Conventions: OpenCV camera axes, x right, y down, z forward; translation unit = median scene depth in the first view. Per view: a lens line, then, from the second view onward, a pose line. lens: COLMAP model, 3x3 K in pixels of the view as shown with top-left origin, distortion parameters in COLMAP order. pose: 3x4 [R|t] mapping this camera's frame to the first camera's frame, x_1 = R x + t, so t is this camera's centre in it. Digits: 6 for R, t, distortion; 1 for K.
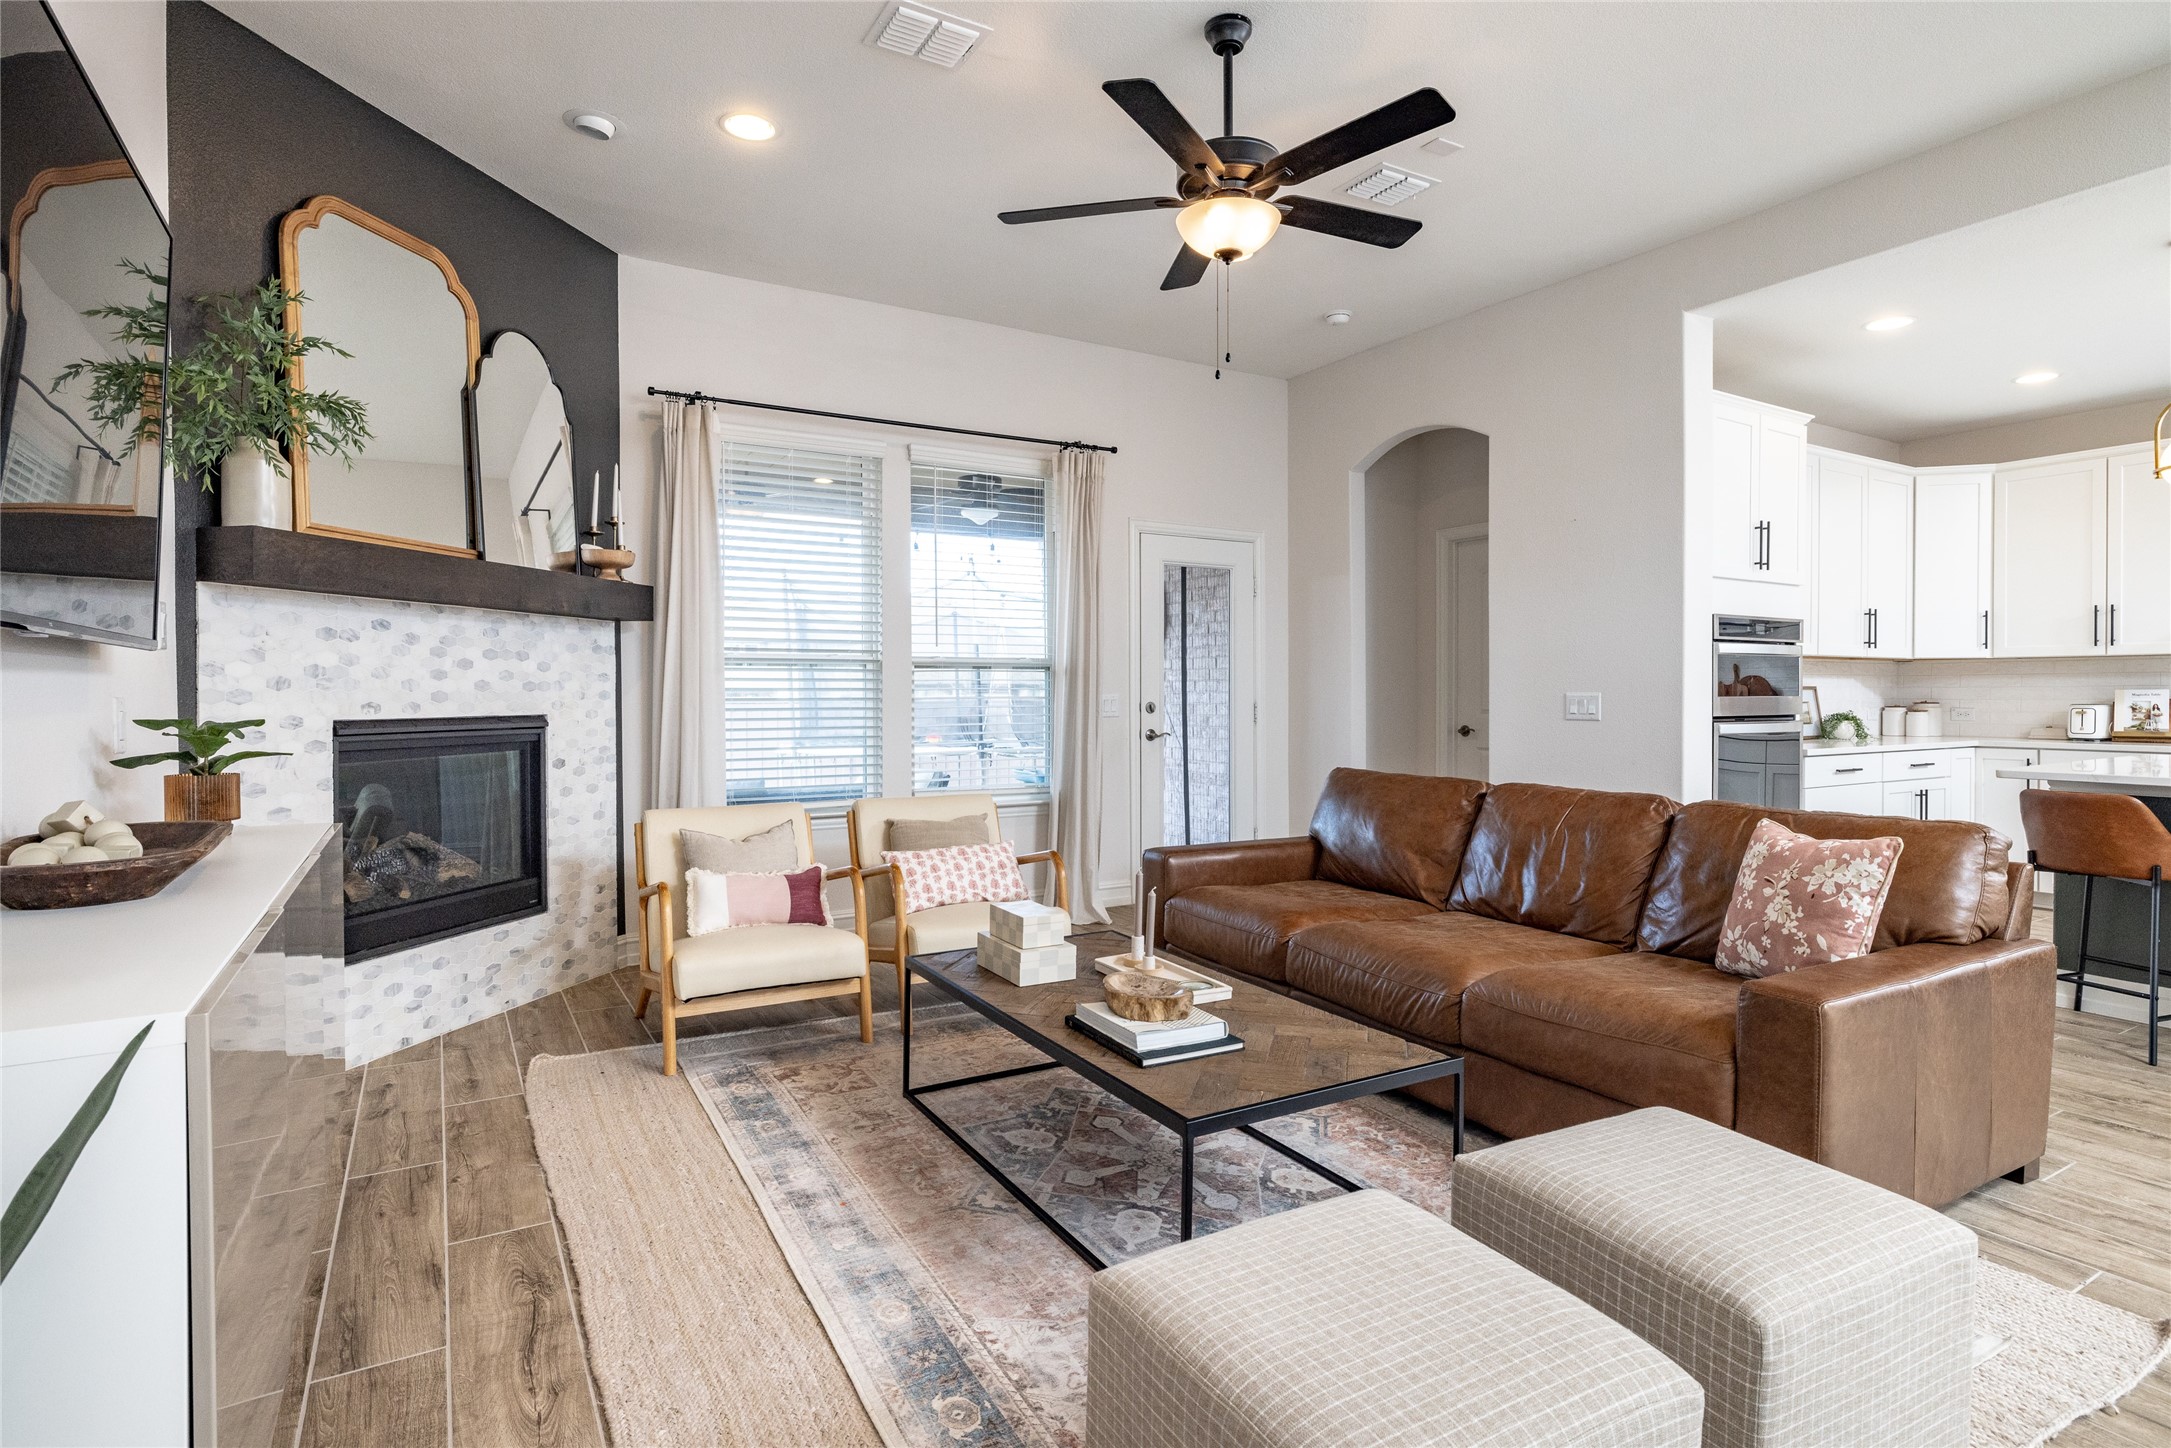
lens RADIAL K [[1092.1, 0, 1080.4], [0, 1092.1, 705.0], [0, 0, 1]] dist [-0.005675, 0.003218]
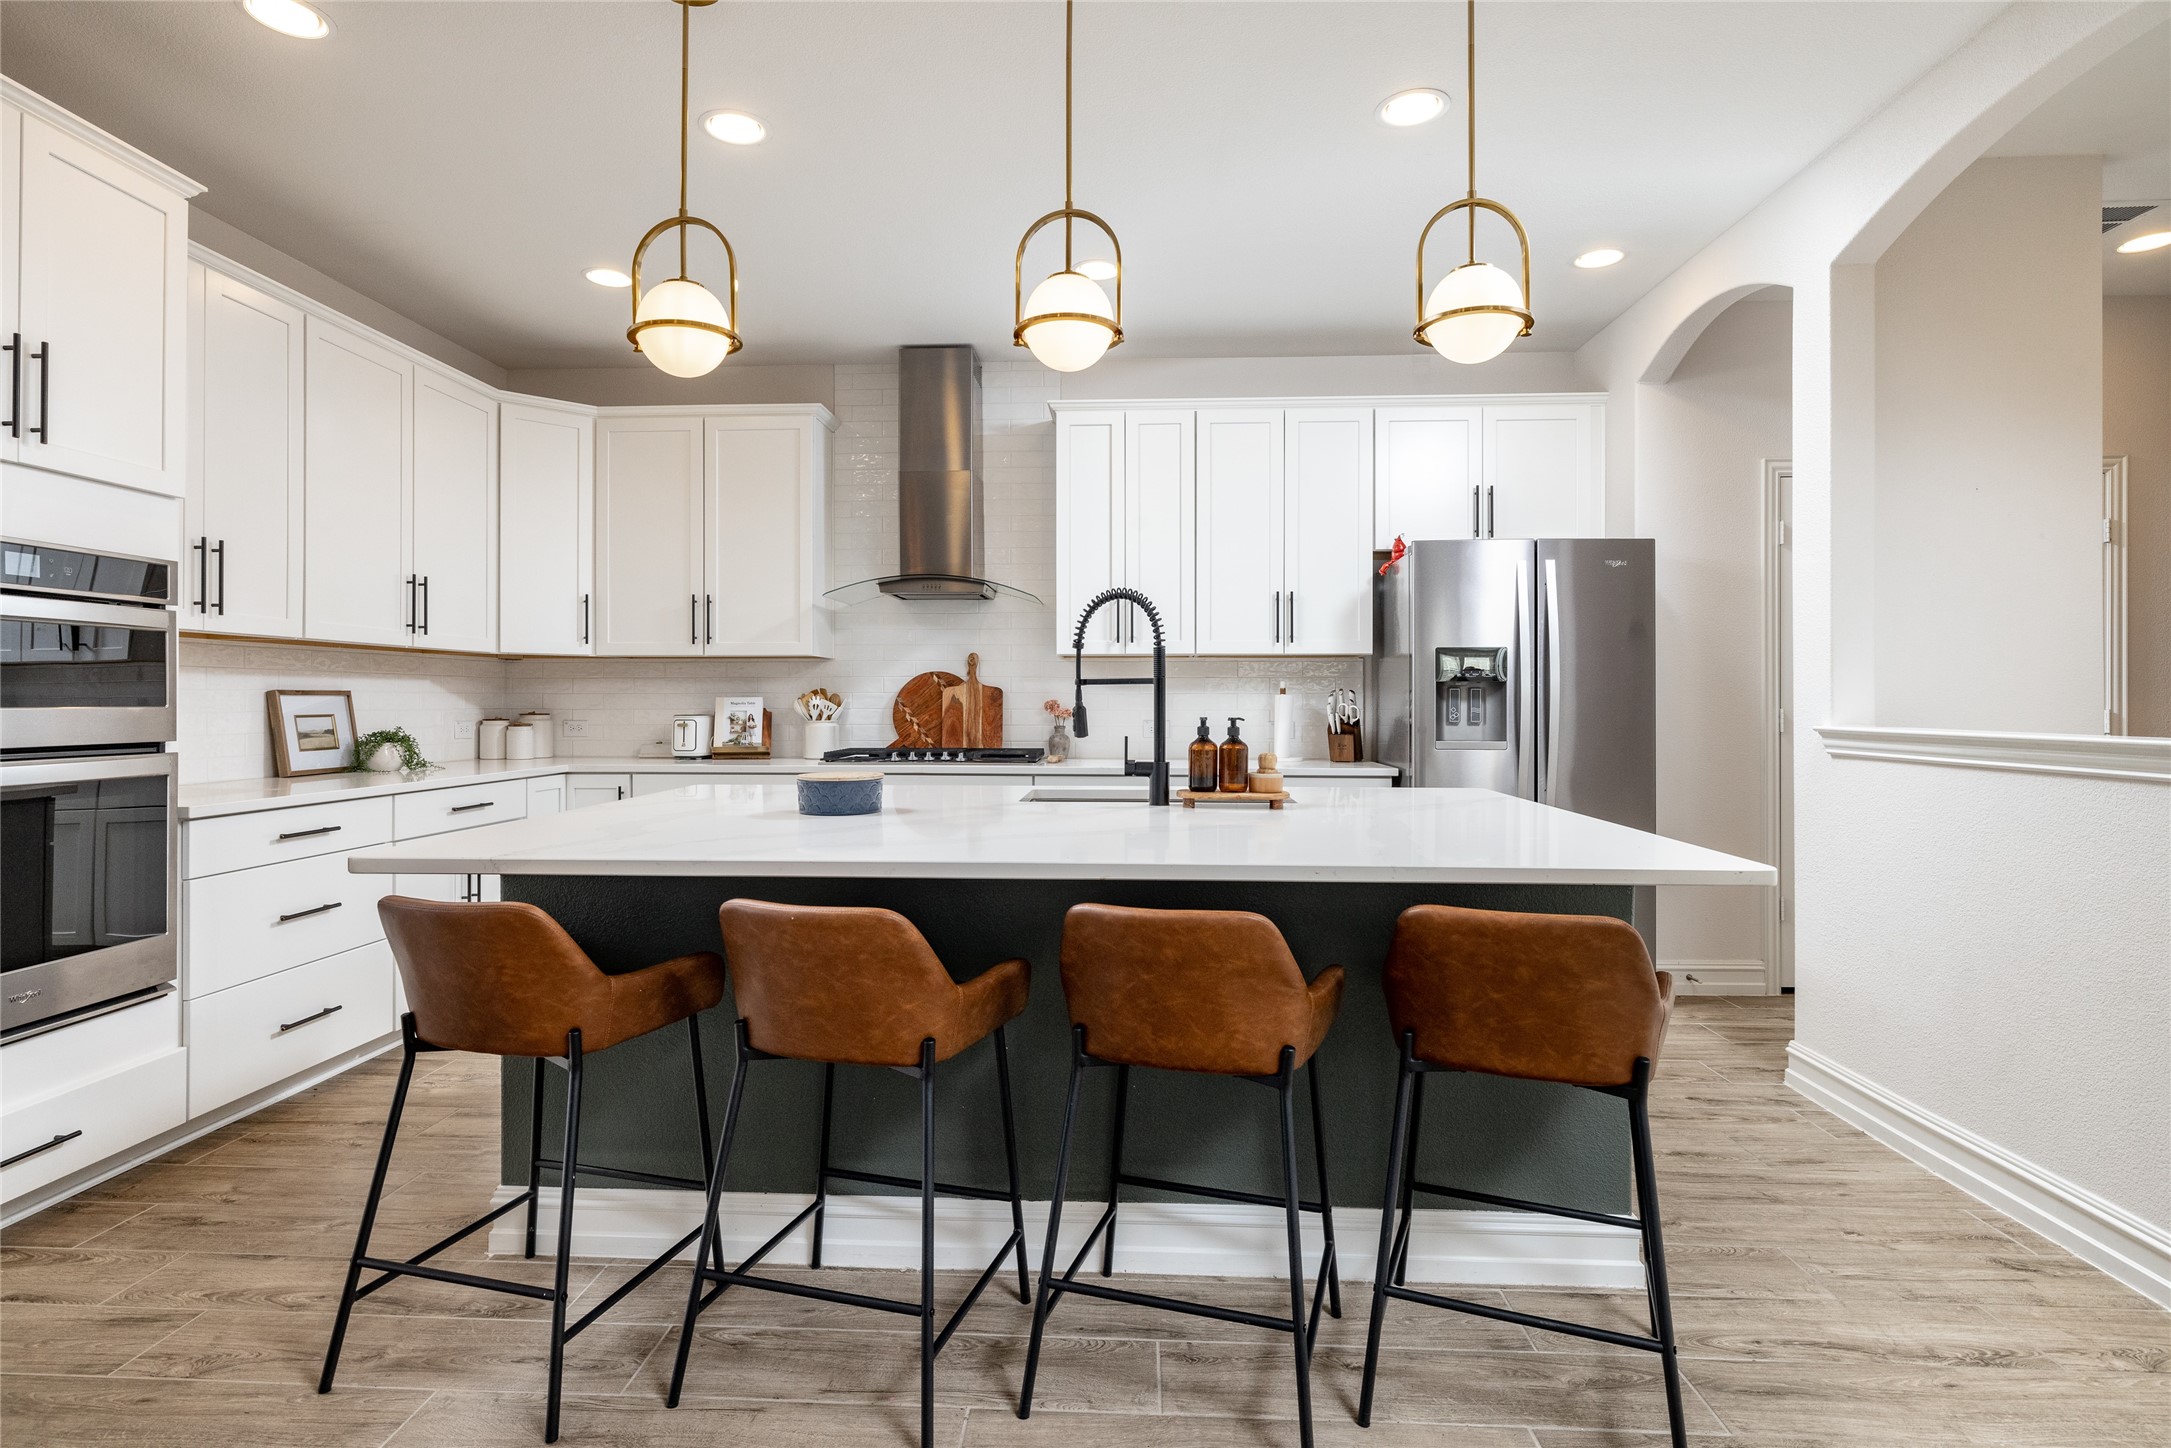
lens RADIAL K [[1092.1, 0, 1079.1], [0, 1092.1, 701.1], [0, 0, 1]] dist [-0.005675, 0.003218]
pose [[0.555767, 0.002024, 0.831335, 0.563995], [0.007100, 0.999949, -0.007180, -0.004512], [-0.831307, 0.009893, 0.555725, 0.414521]]
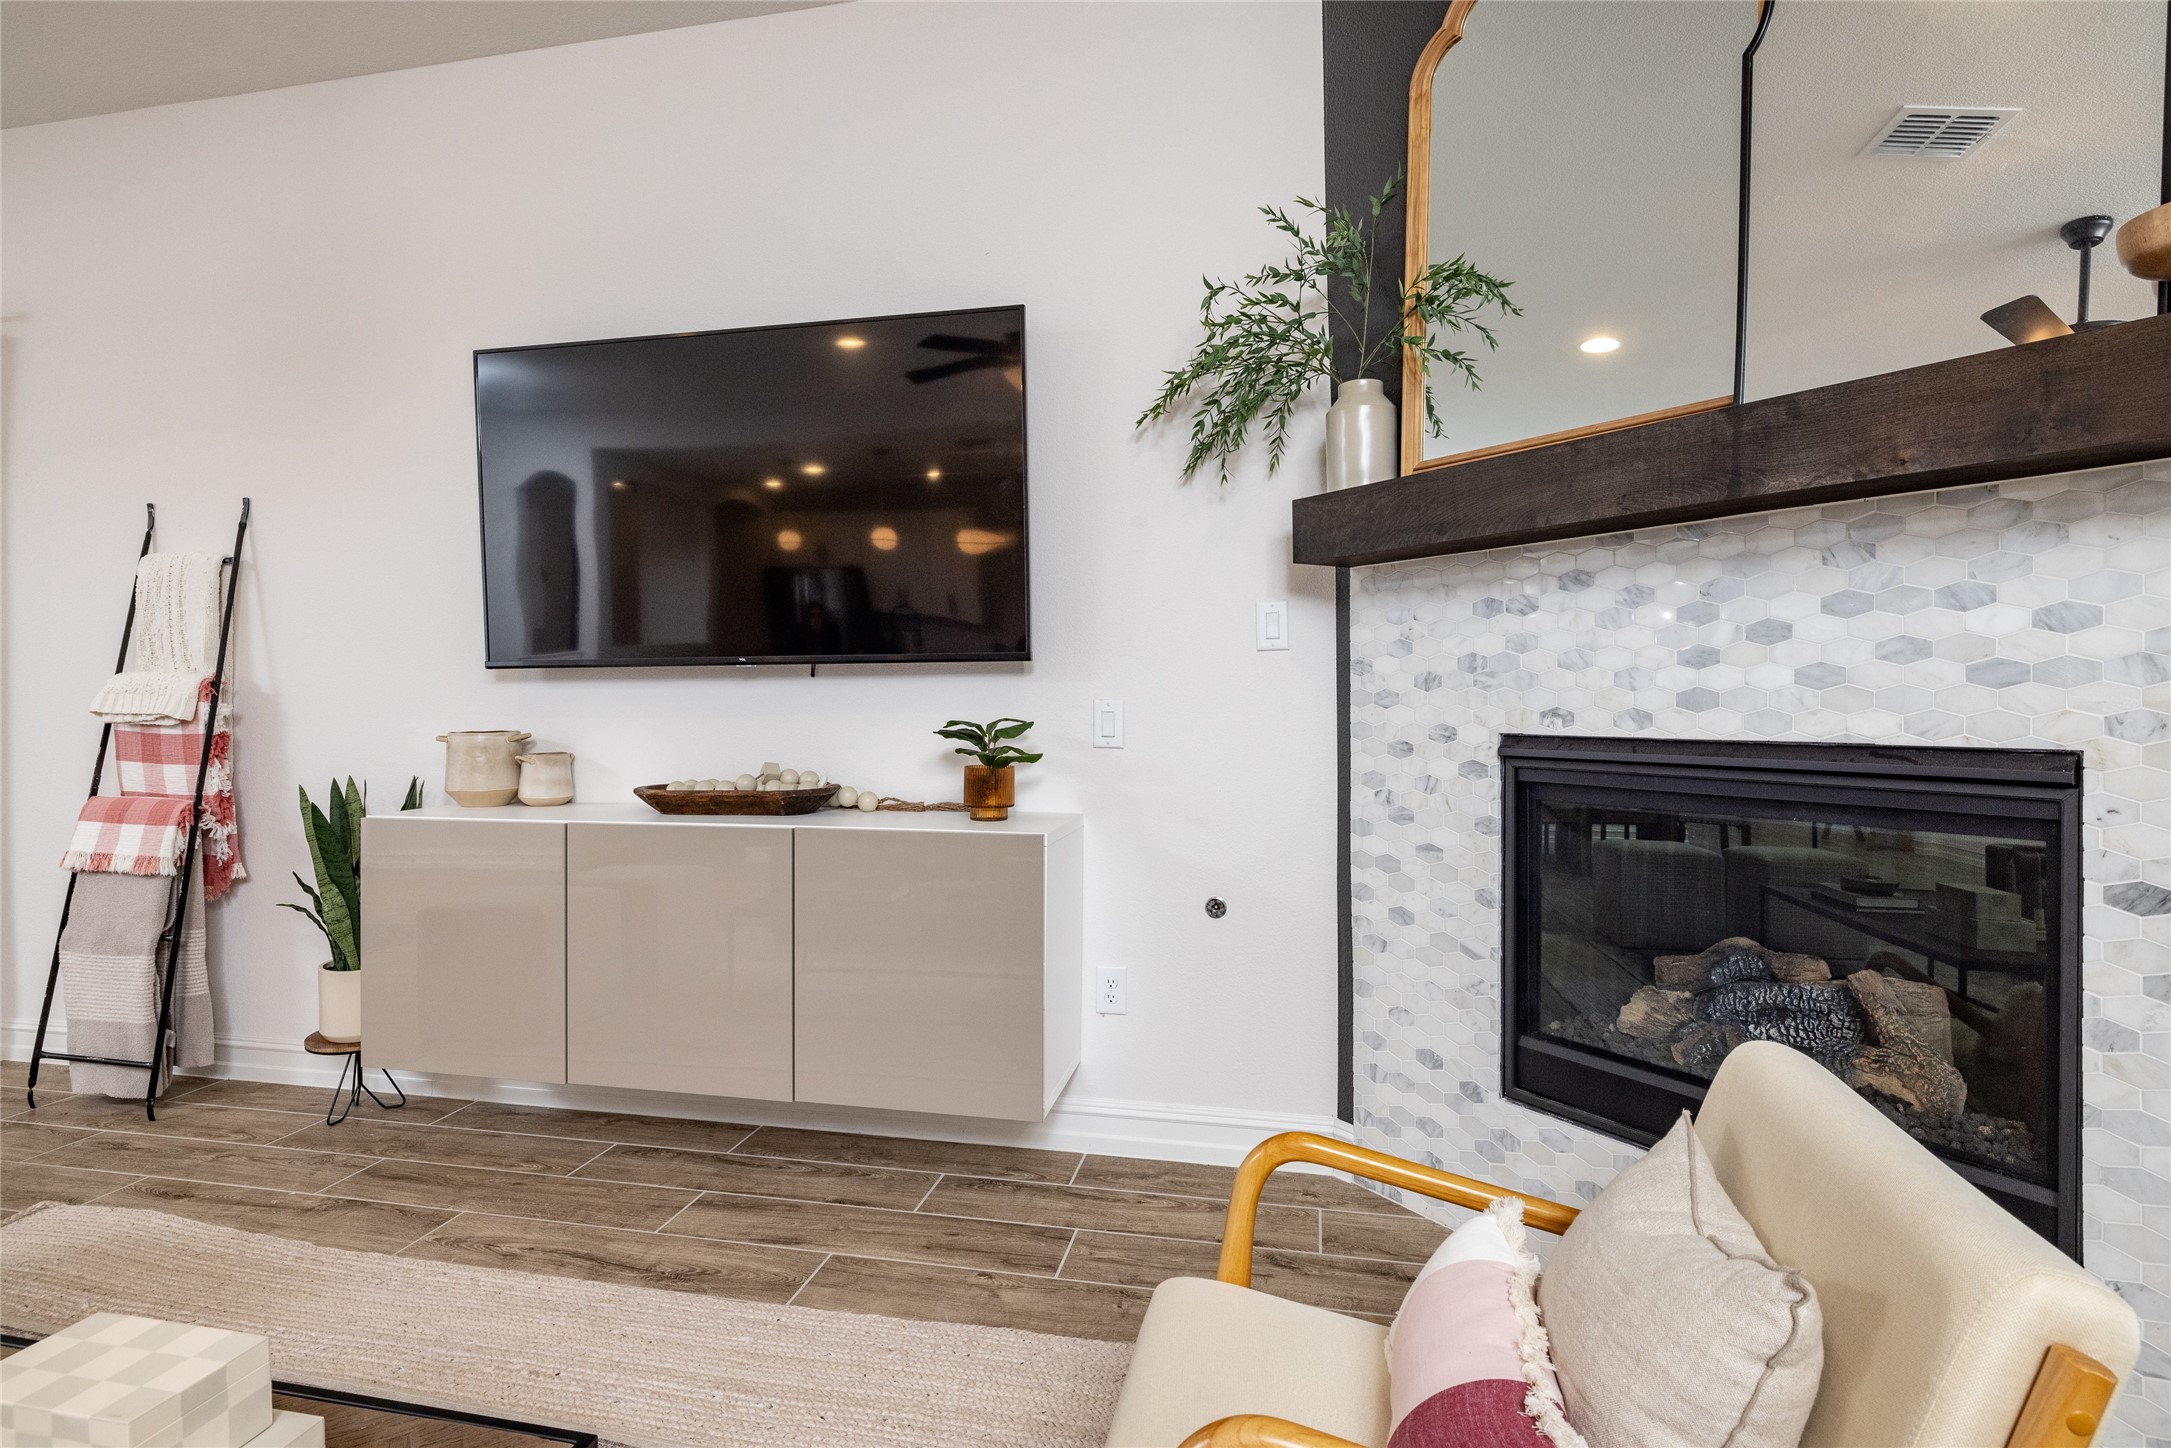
lens RADIAL K [[1092.1, 0, 1076.9], [0, 1092.1, 703.7], [0, 0, 1]] dist [-0.005675, 0.003218]
pose [[-0.681052, 0.009951, -0.732167, -0.005884], [-0.001193, 0.999891, 0.014700, -0.011329], [0.732234, 0.010885, -0.680966, 1.001300]]
